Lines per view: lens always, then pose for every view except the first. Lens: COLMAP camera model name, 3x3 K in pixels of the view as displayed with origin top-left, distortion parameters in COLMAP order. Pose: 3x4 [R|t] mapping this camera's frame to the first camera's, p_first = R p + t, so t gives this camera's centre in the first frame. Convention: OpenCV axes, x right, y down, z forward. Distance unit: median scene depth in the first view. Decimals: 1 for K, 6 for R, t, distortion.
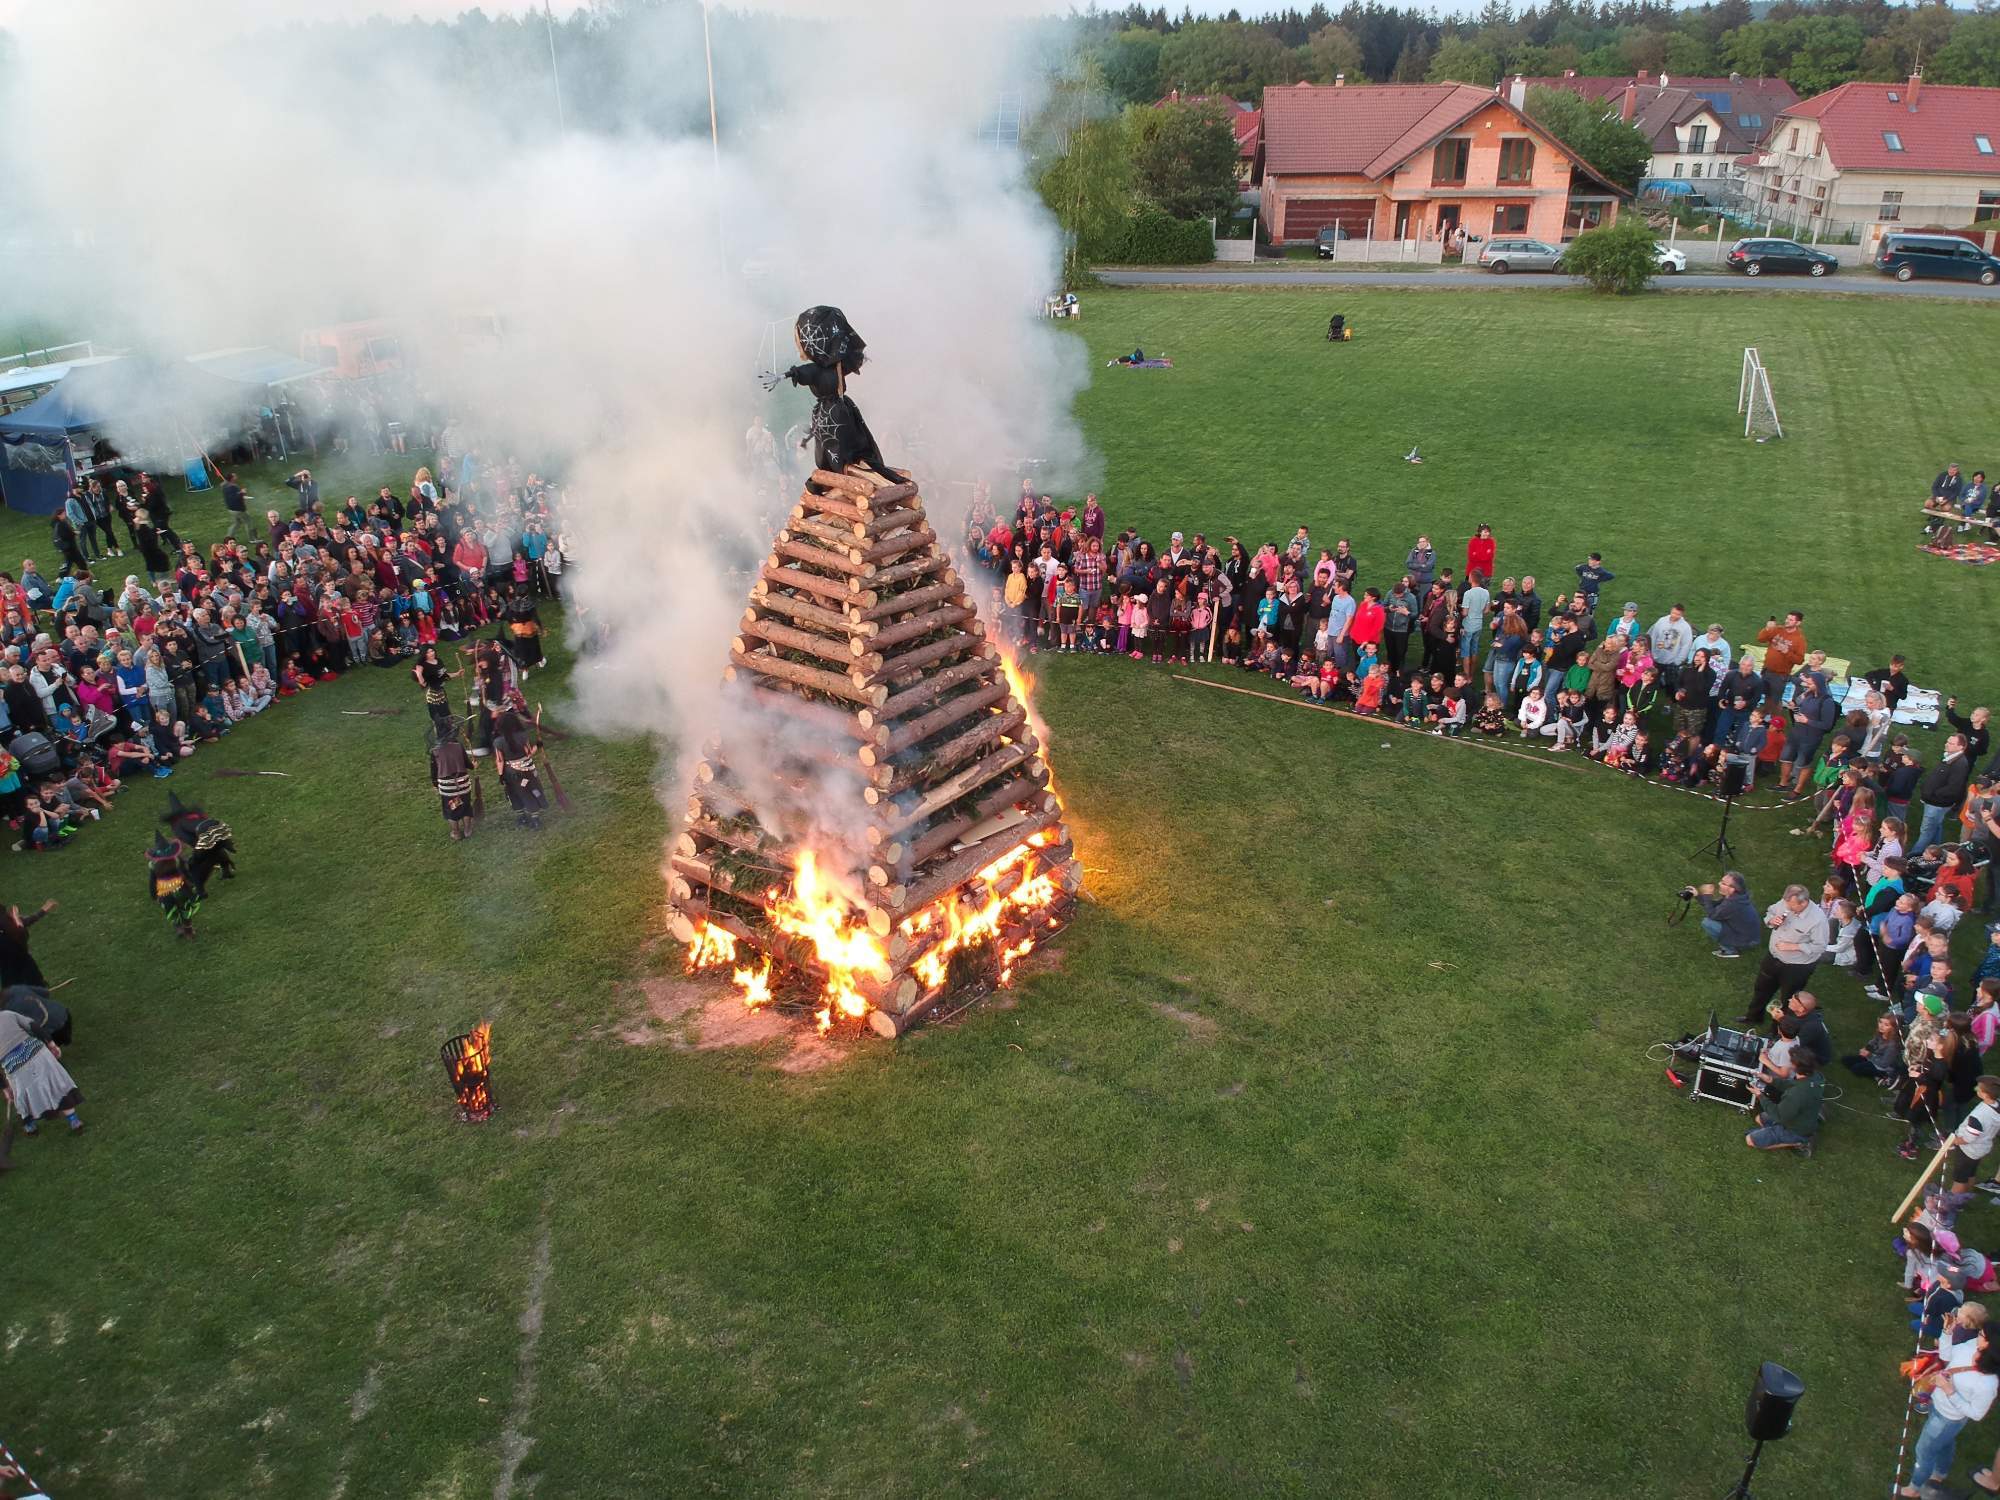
lens RADIAL K [[1421.3, 0, 1000.0], [0, 1421.3, 750.0], [0, 0, 1]] dist [0.138917, -0.242917]
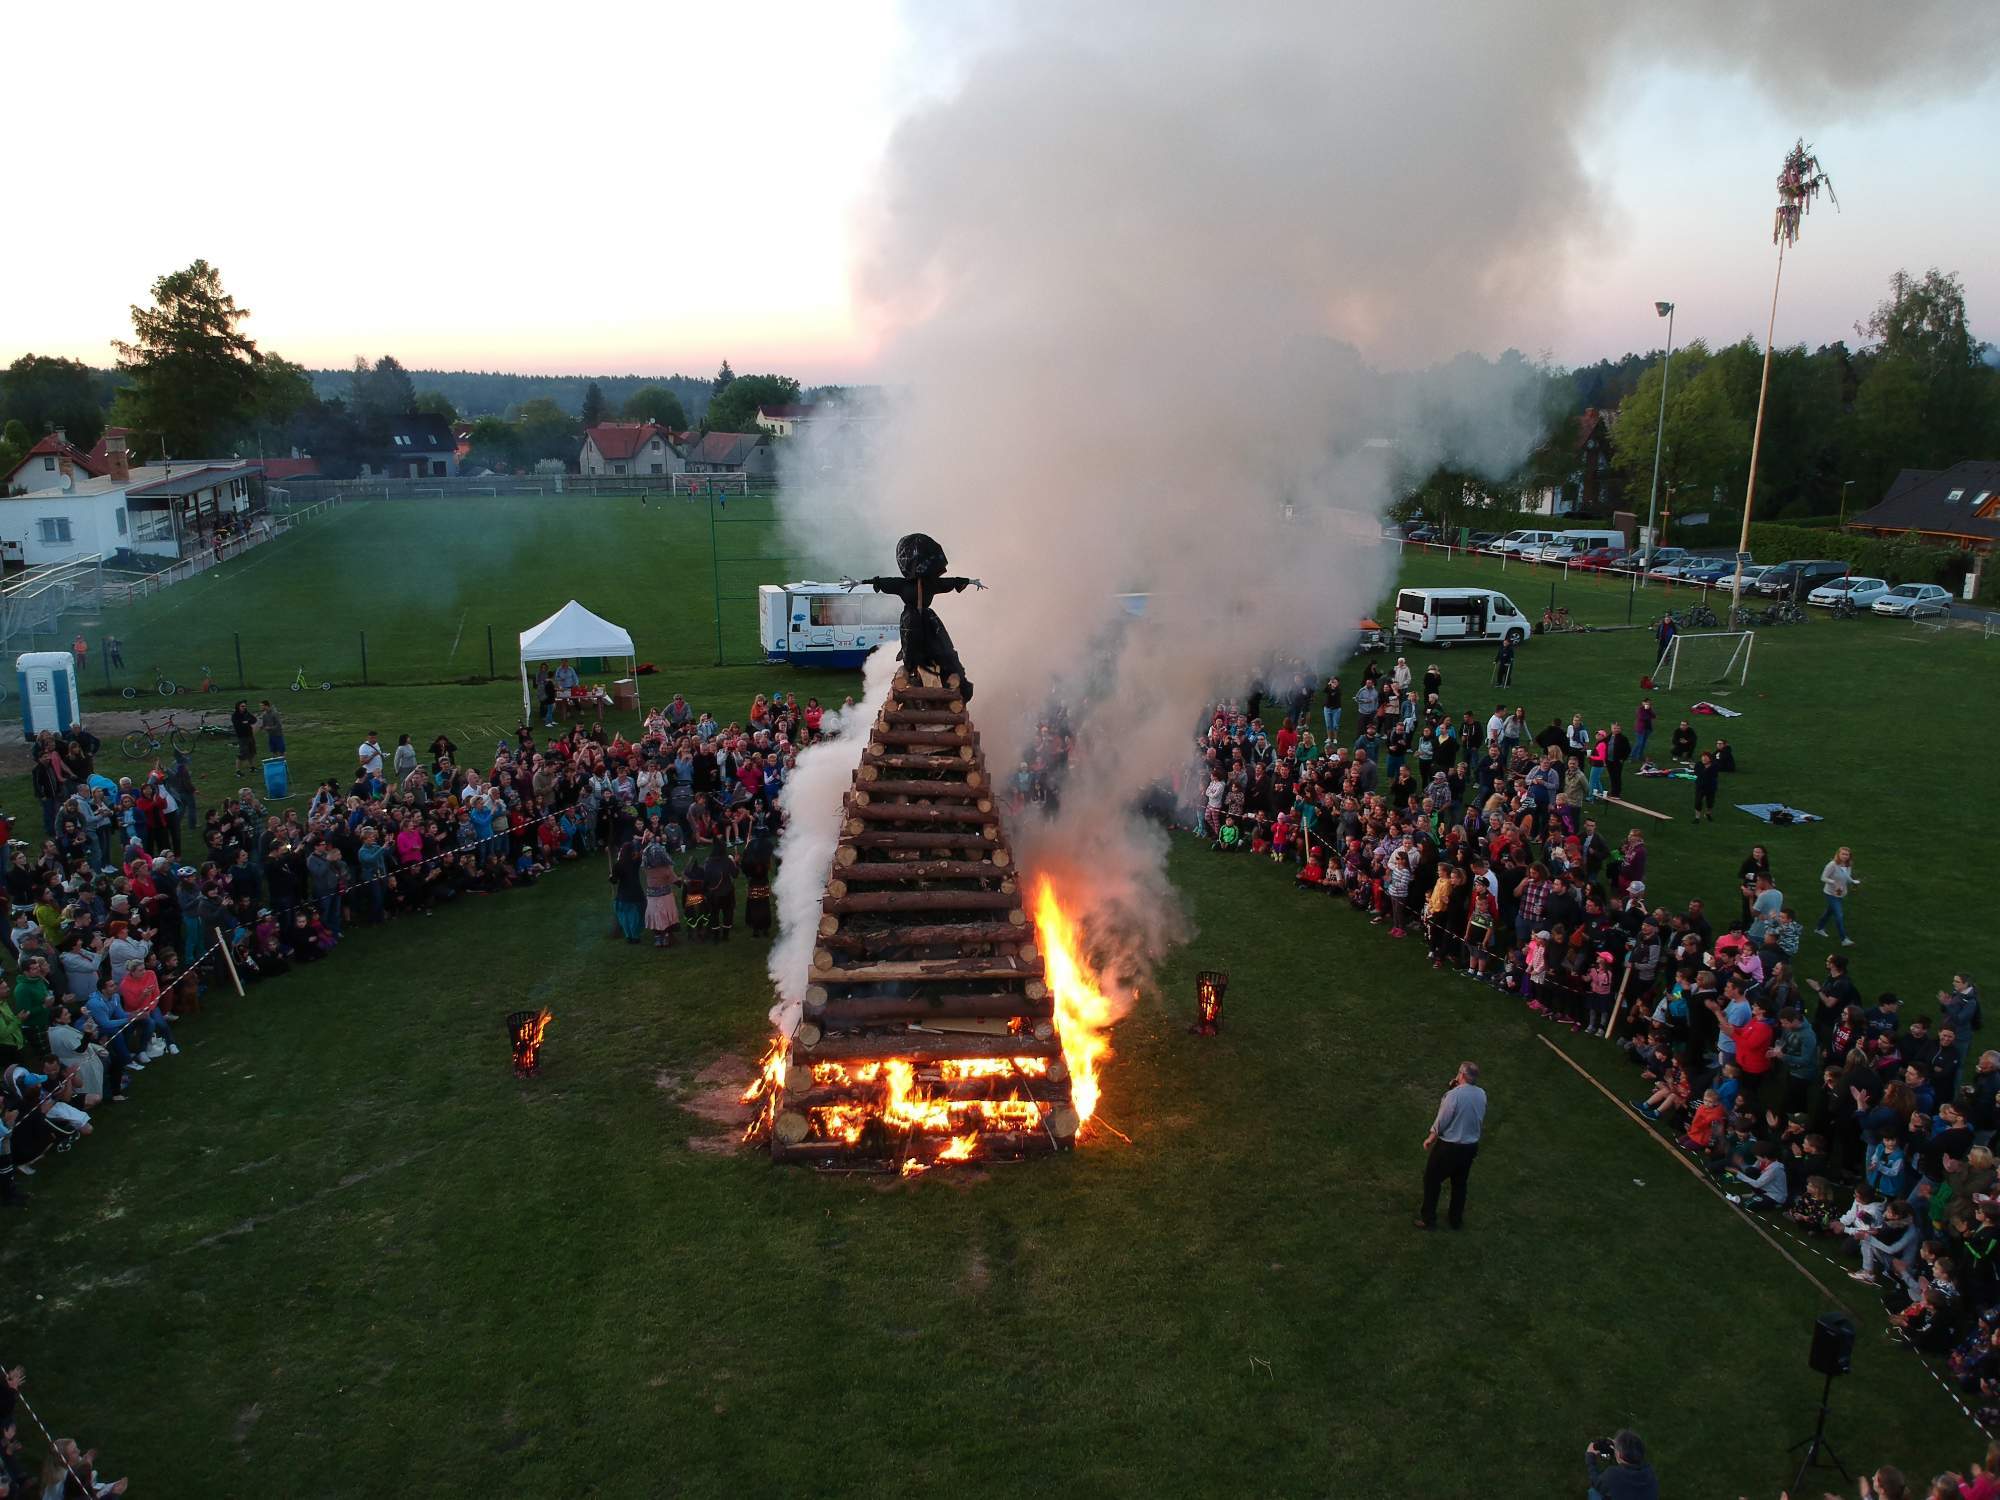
lens RADIAL K [[1433.5, 0, 1000.0], [0, 1433.5, 750.0], [0, 0, 1]] dist [0.061537, -0.120824]
pose [[0.684701, 0.191309, -0.703268, 0.738305], [-0.330072, 0.941702, -0.065188, -0.078649], [0.649798, 0.276763, 0.707930, 0.236877]]
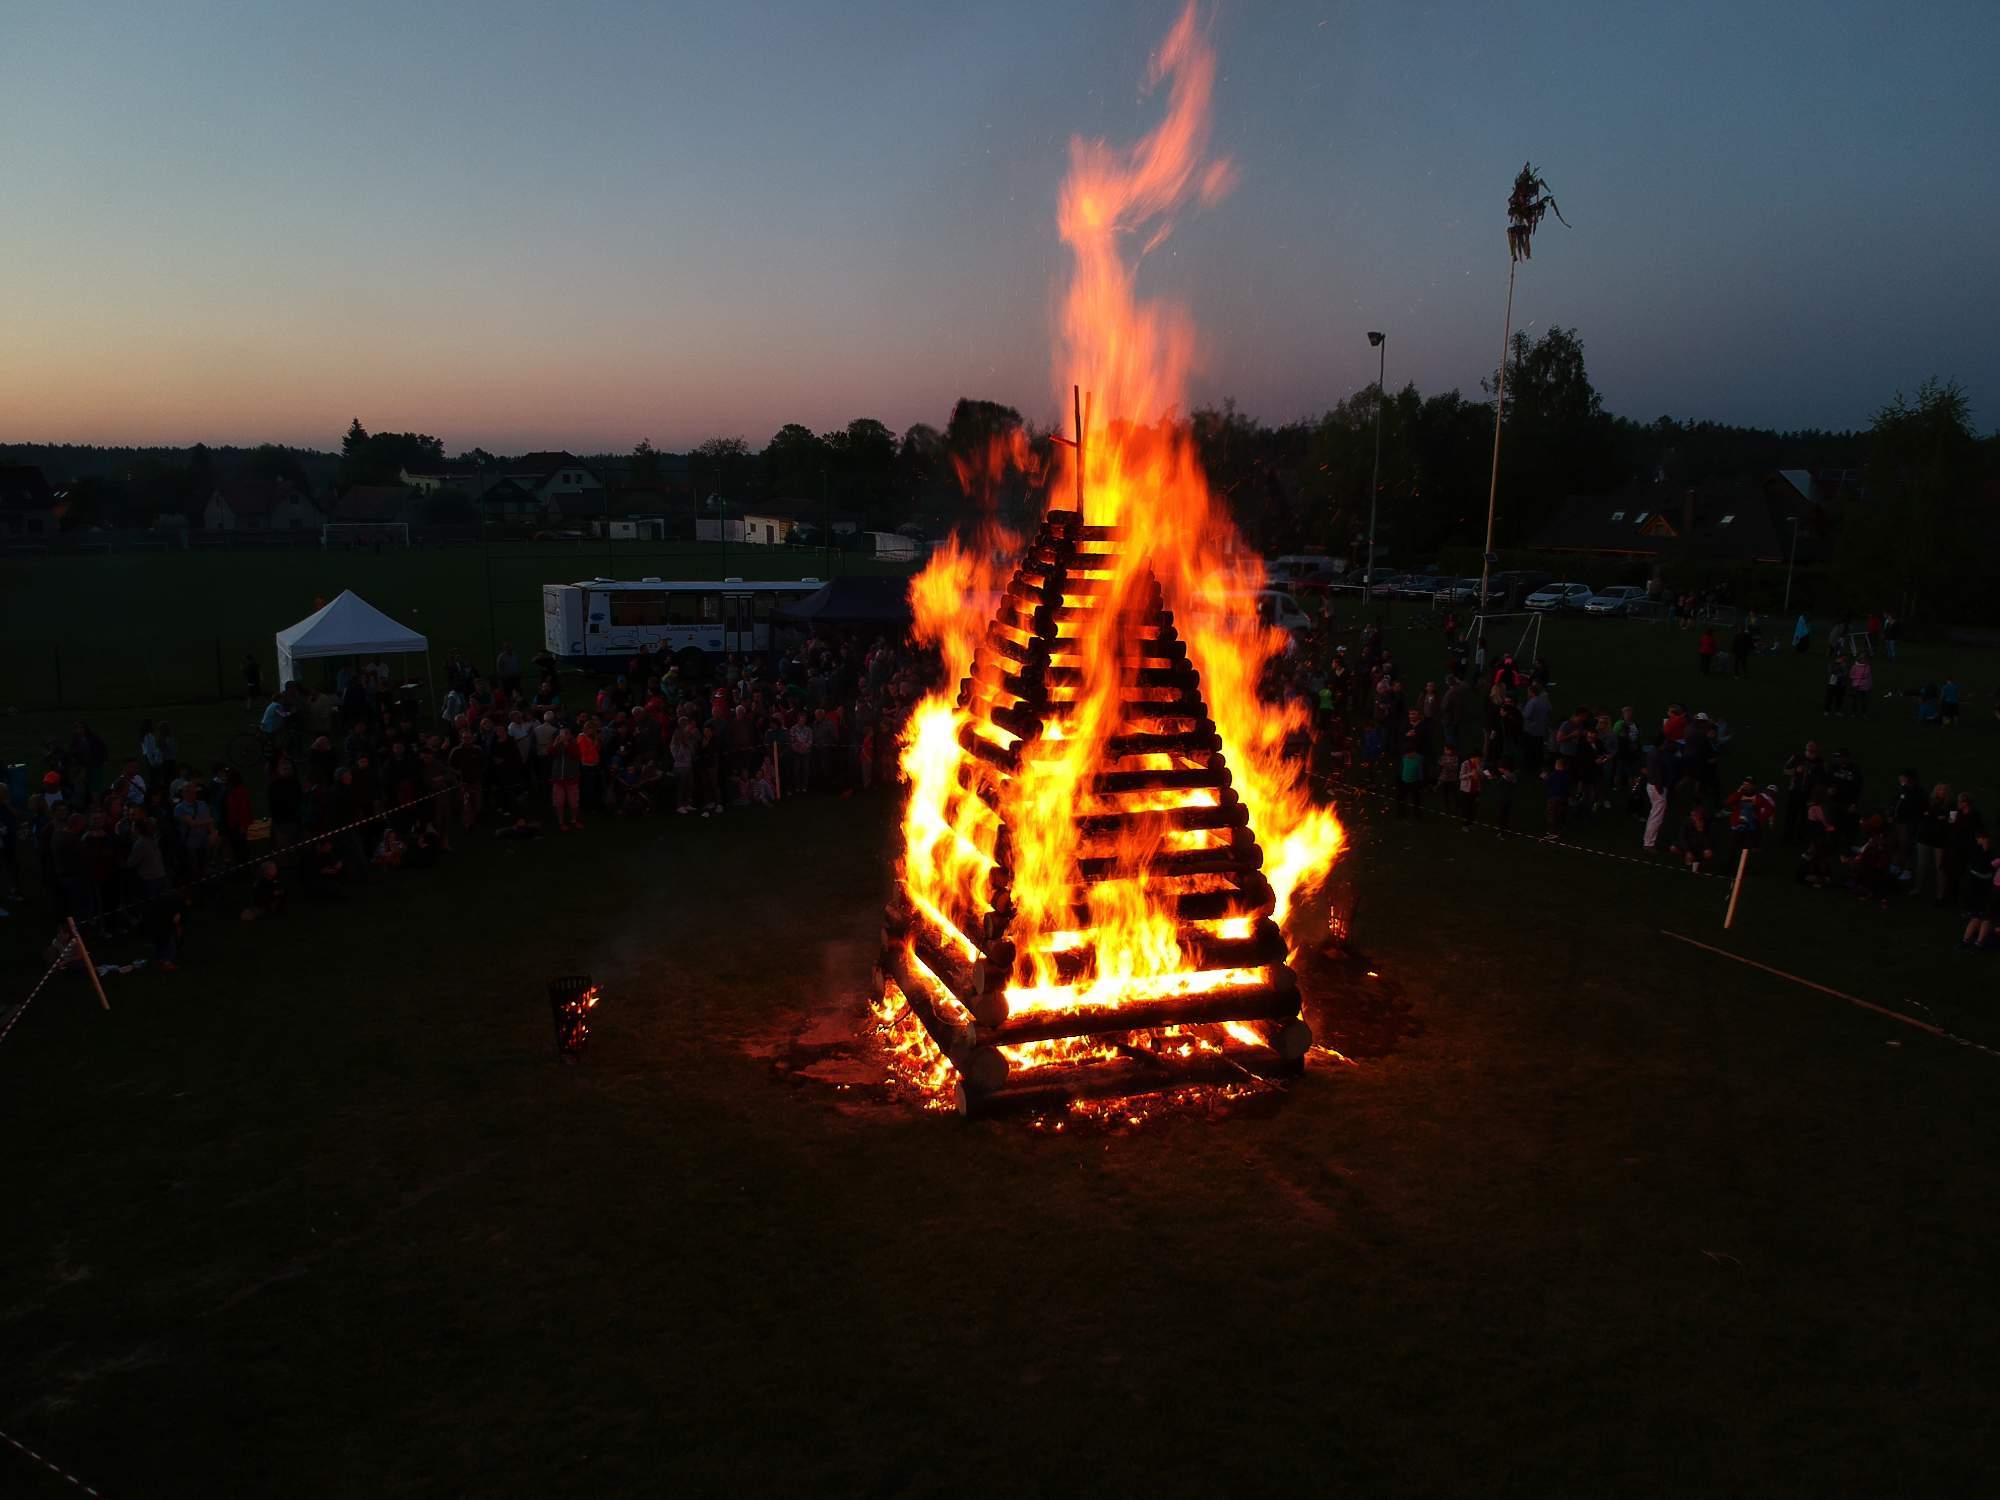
lens RADIAL K [[1433.5, 0, 1000.0], [0, 1433.5, 750.0], [0, 0, 1]] dist [0.061537, -0.120824]
pose [[0.834072, 0.128849, -0.536398, 0.373035], [-0.258970, 0.949994, -0.174487, 0.129994], [0.487092, 0.284446, 0.825731, 0.220598]]
